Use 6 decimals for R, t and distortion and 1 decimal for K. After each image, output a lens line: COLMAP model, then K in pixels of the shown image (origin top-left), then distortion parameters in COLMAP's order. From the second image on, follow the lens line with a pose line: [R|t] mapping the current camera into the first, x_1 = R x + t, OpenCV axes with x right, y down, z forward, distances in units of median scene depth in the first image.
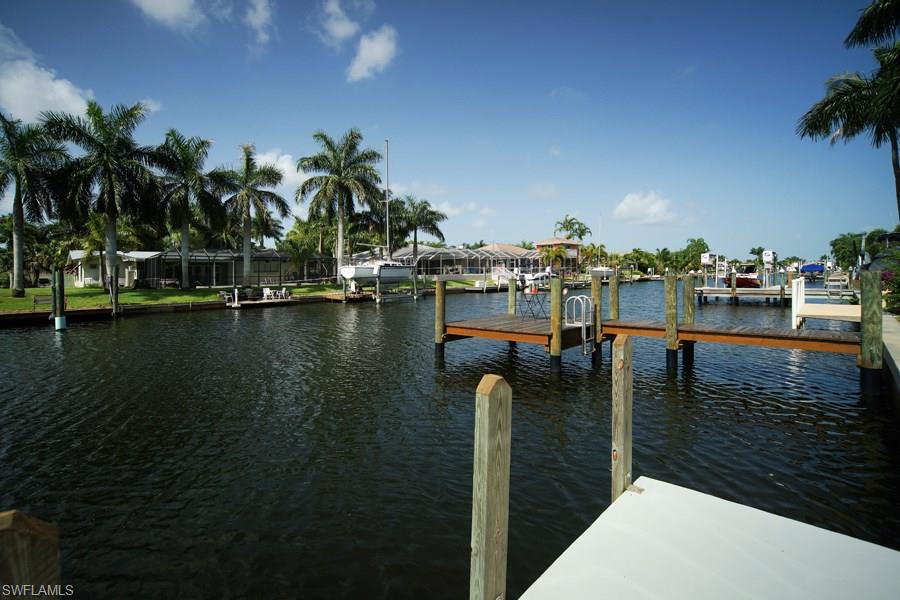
lens RADIAL K [[403.6, 0, 454.1], [0, 403.6, 297.4], [0, 0, 1]] dist [0.000088, -0.000228]
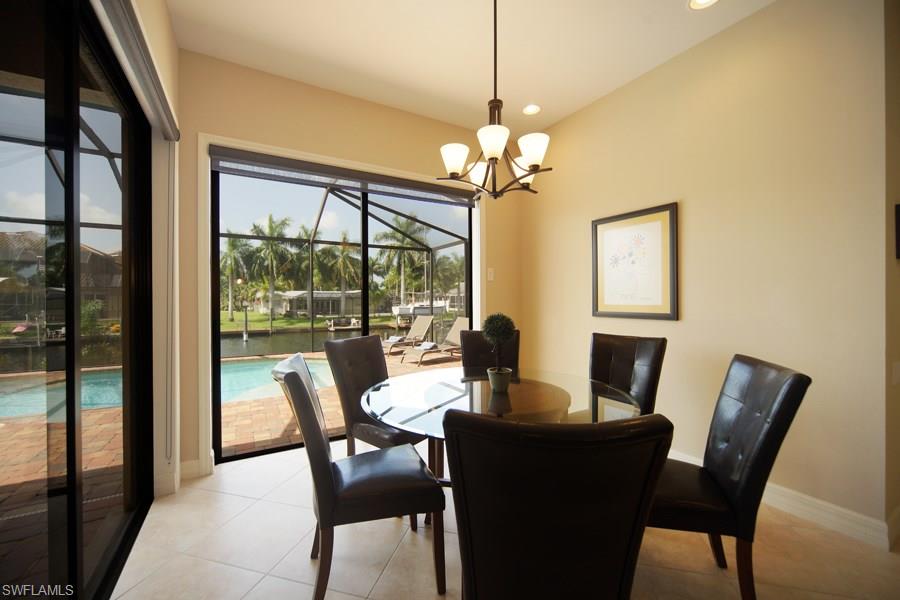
lens RADIAL K [[373.8, 0, 446.9], [0, 373.8, 298.5], [0, 0, 1]] dist [-0.003512, -0.000029]
pose [[0.953178, 0.007219, -0.302325, 0.335196], [-0.023413, 0.998476, -0.049975, -0.038611], [0.301503, 0.054713, 0.951894, -0.288435]]
